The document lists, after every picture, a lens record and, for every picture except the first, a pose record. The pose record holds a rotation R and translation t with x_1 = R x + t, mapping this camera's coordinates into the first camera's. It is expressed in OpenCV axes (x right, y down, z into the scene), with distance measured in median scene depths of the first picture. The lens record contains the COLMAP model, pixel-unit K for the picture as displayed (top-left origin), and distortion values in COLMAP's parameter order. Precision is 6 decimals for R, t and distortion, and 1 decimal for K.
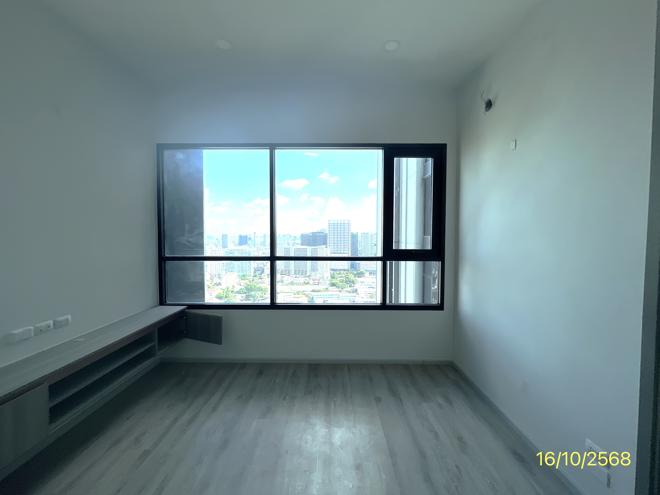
lens RADIAL K [[272.6, 0, 326.8], [0, 272.6, 246.2], [0, 0, 1]] dist [-0.000864, -0.000048]
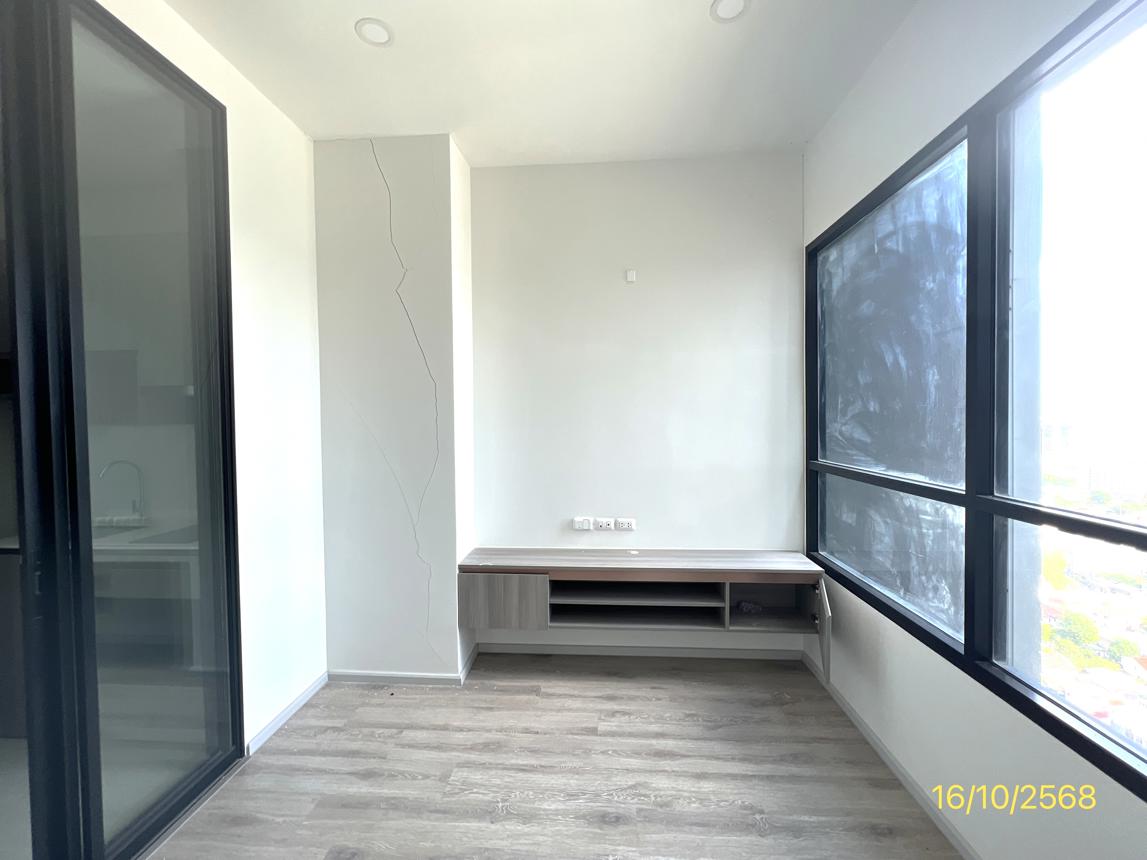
lens RADIAL K [[473.7, 0, 567.9], [0, 473.7, 427.7], [0, 0, 1]] dist [-0.000864, -0.000048]
pose [[-0.067654, 0.024597, -0.997406, 0.492419], [-0.023961, 0.999368, 0.026271, -0.056730], [0.997421, 0.025676, -0.067022, 0.887244]]
